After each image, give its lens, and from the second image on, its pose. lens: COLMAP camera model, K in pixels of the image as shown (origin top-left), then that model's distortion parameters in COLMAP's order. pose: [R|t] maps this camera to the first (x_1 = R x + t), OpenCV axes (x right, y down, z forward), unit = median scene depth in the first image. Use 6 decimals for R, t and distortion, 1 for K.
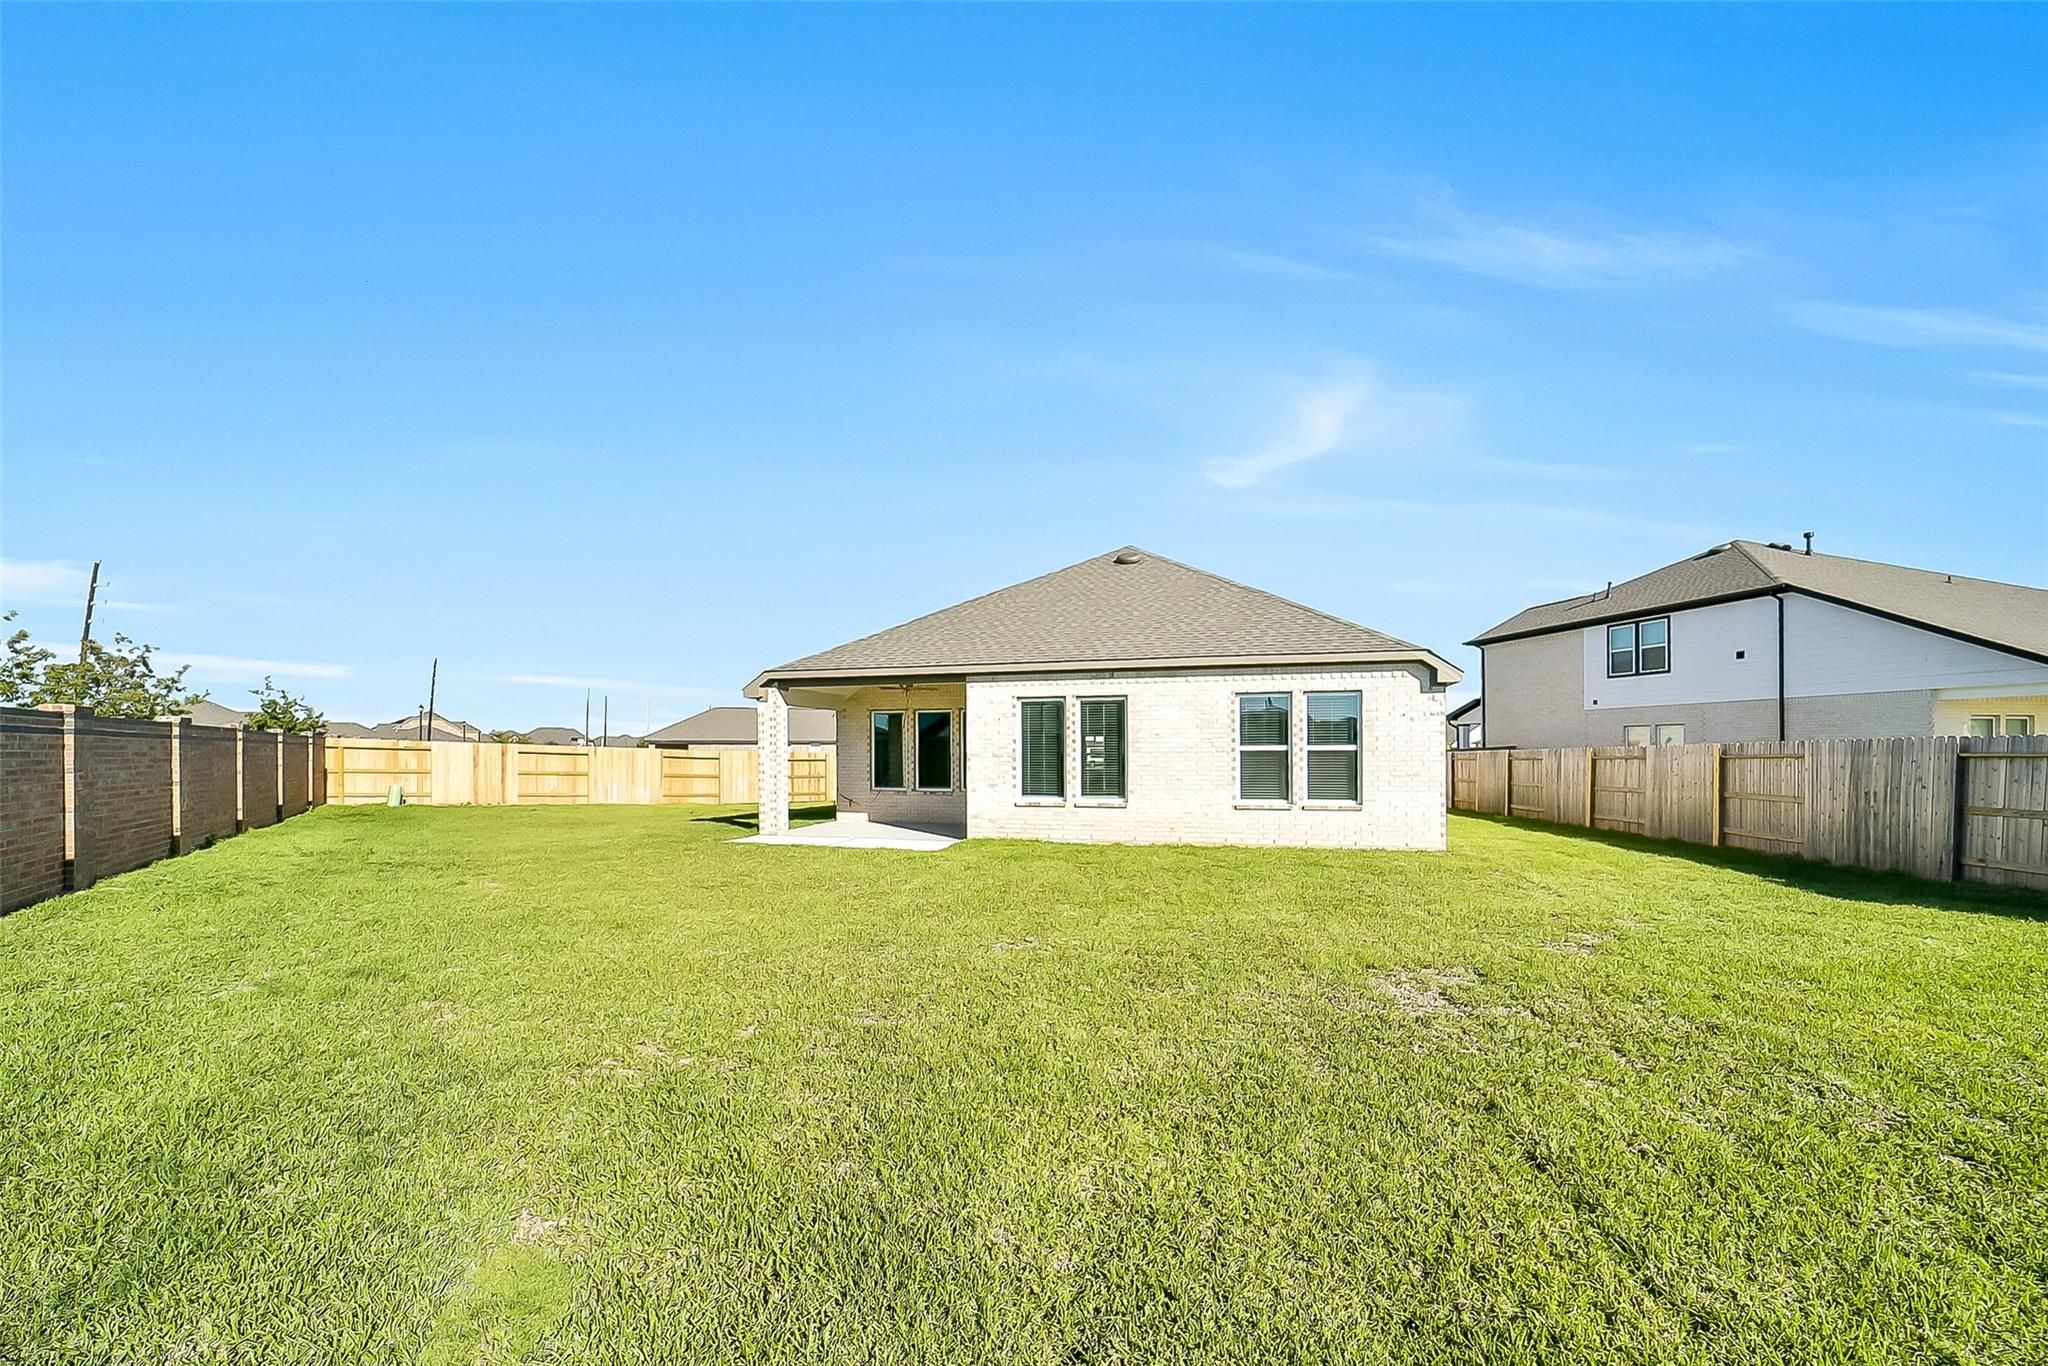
lens RADIAL K [[803.8, 0, 1024.6], [0, 803.8, 748.1], [0, 0, 1]] dist [-0.023108, 0.004522]
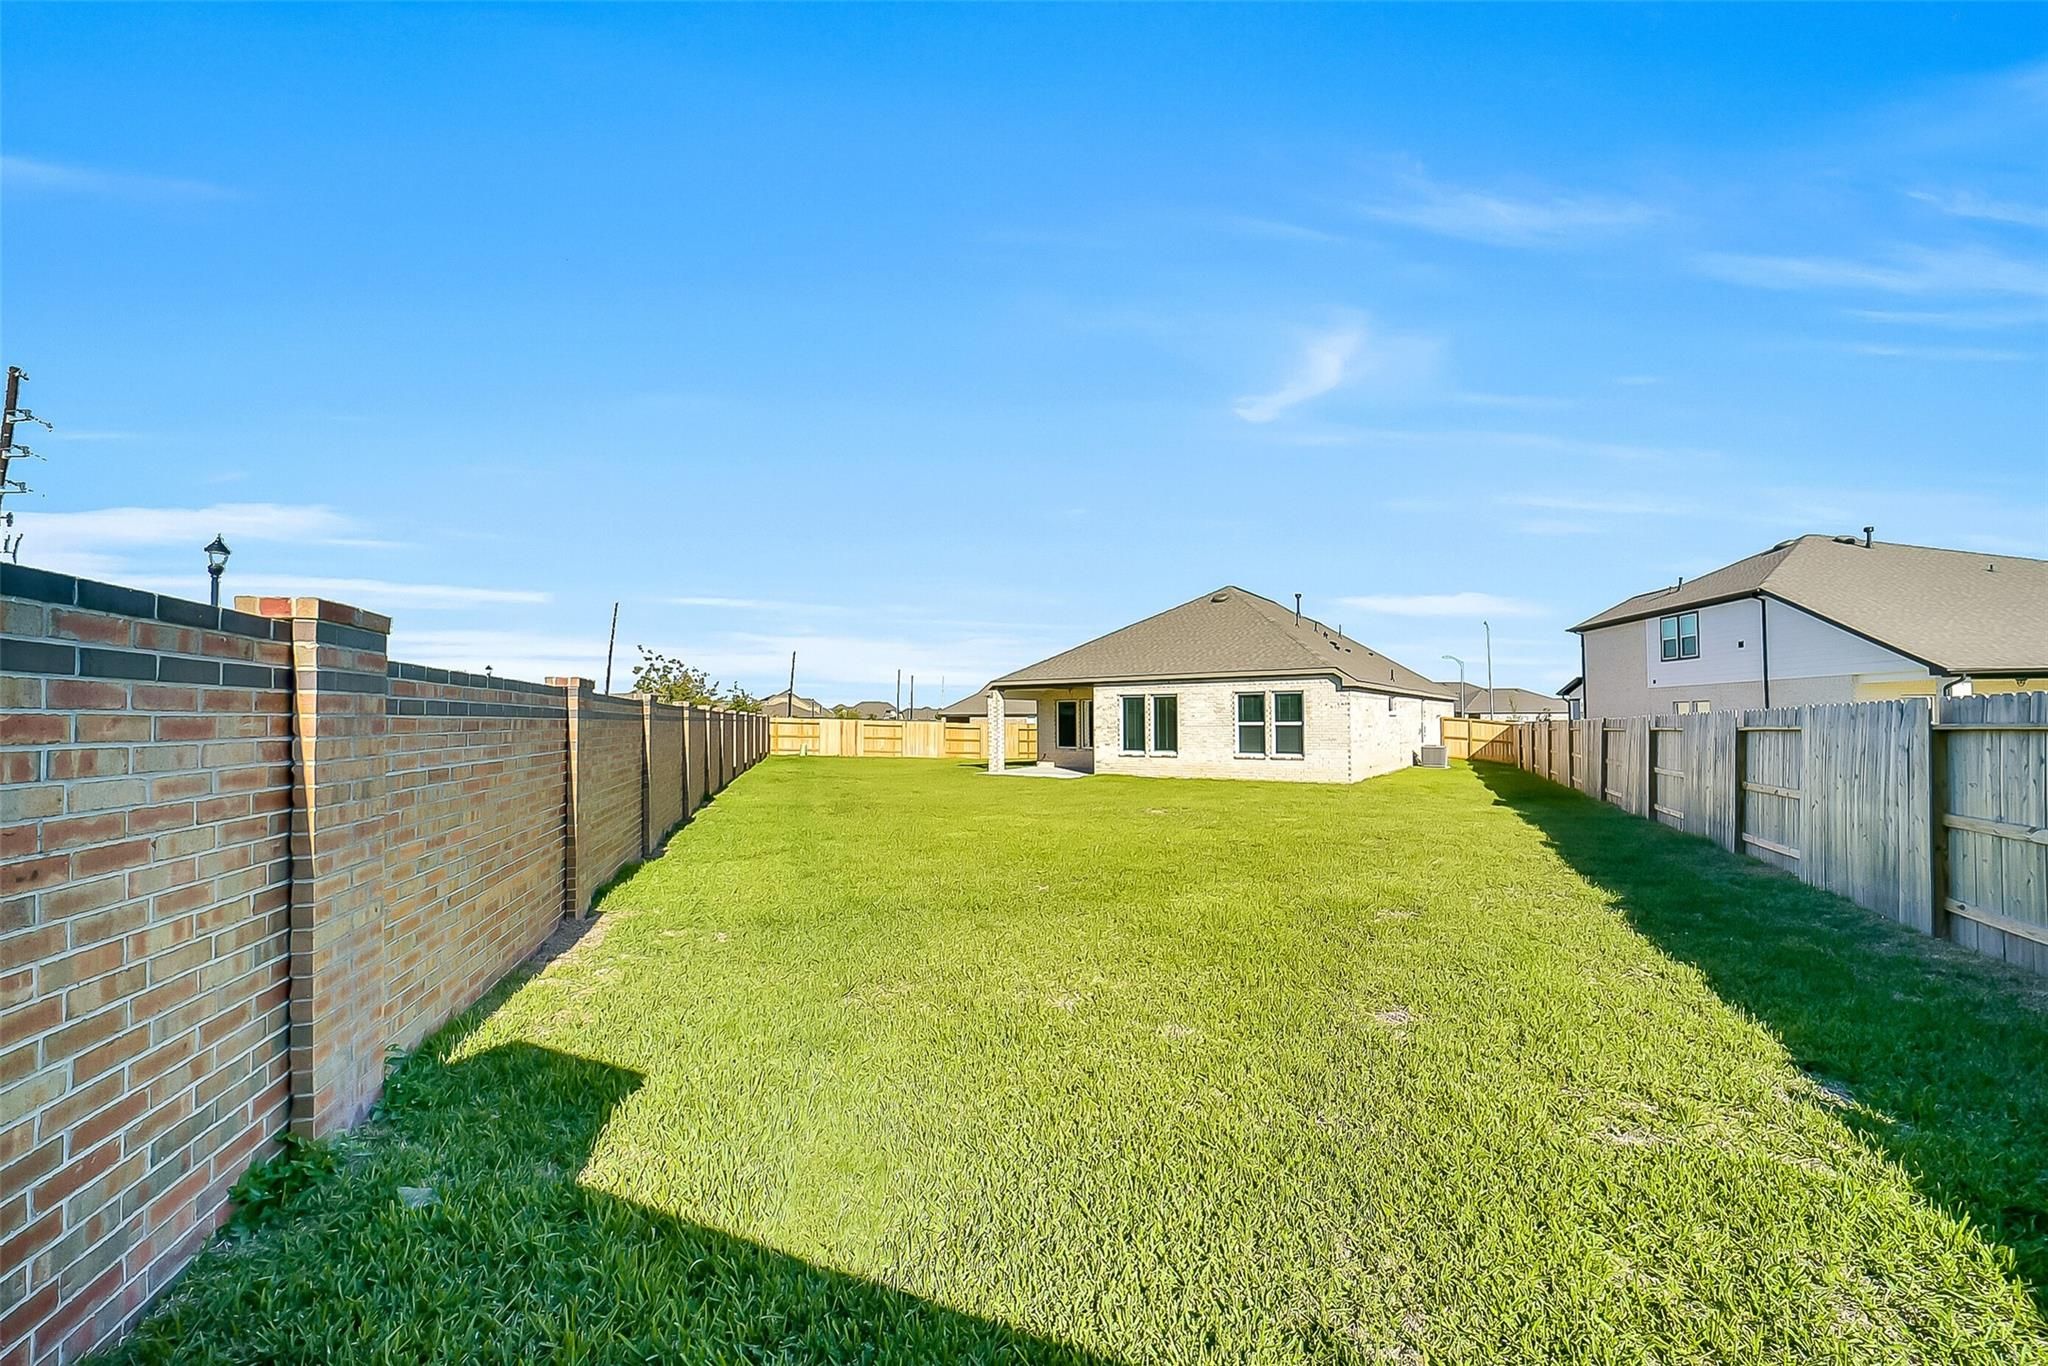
lens RADIAL K [[803.8, 0, 1024.4], [0, 803.8, 704.6], [0, 0, 1]] dist [-0.023108, 0.004522]
pose [[0.941550, -0.009840, -0.336730, 0.326259], [0.004591, 0.999855, -0.016382, -0.011747], [0.336842, 0.013878, 0.941459, -0.622671]]
